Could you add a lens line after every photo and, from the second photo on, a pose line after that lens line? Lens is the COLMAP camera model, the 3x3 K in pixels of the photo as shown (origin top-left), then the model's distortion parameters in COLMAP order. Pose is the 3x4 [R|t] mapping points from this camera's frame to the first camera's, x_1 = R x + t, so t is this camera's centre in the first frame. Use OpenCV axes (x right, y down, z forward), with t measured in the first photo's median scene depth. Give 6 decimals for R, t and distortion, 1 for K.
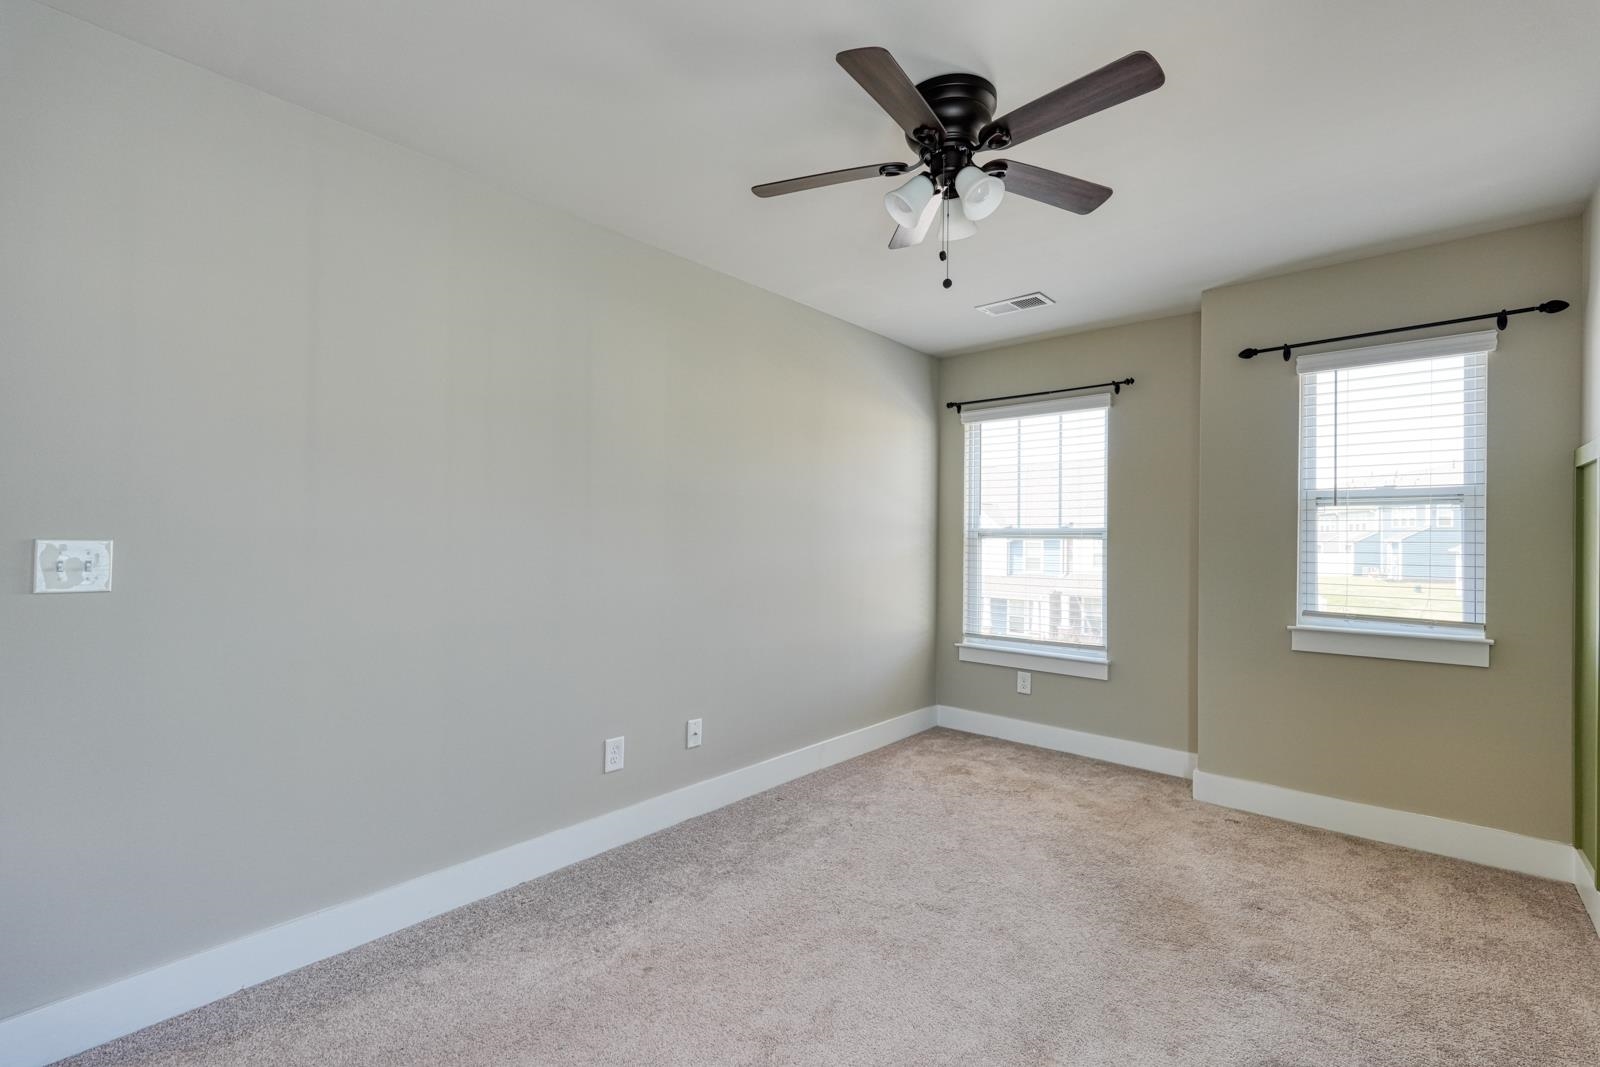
lens RADIAL K [[699.9, 0, 804.8], [0, 699.9, 537.4], [0, 0, 1]] dist [0.000442, -0.000244]
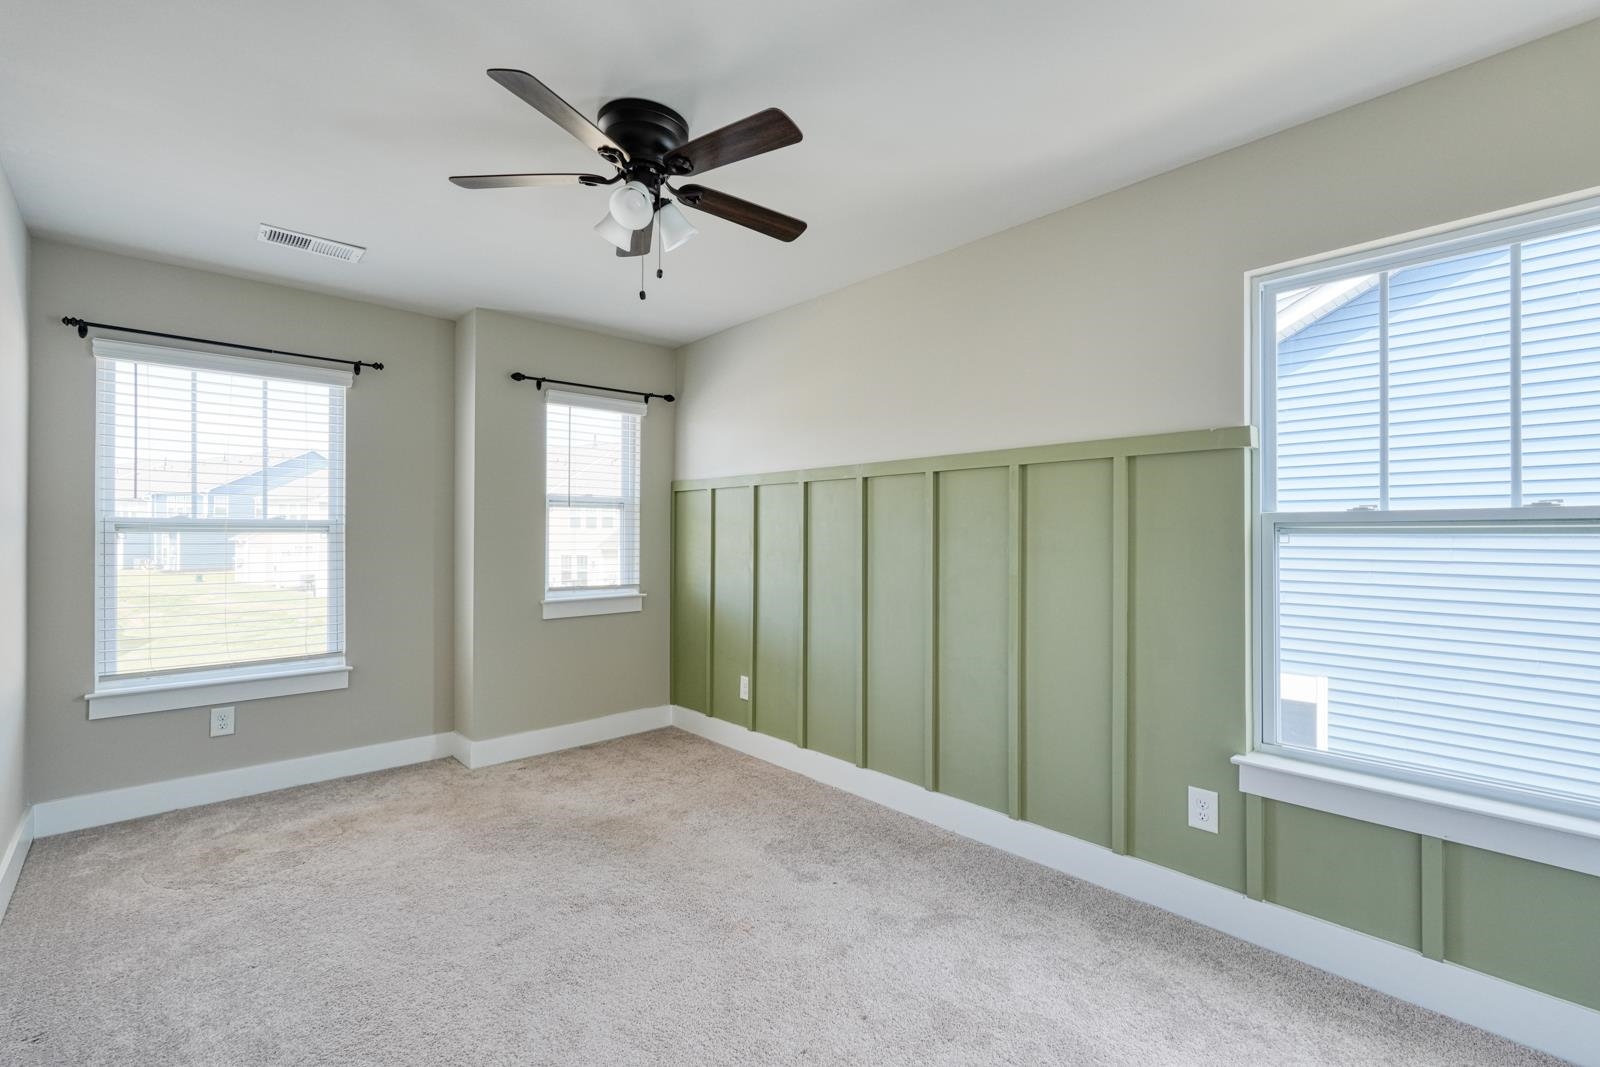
lens RADIAL K [[699.9, 0, 804.8], [0, 699.9, 537.4], [0, 0, 1]] dist [0.000442, -0.000244]
pose [[0.099198, -0.012264, 0.994992, -0.492755], [-0.002126, 0.999919, 0.012537, -0.004507], [-0.995065, -0.003359, 0.099164, 0.380992]]
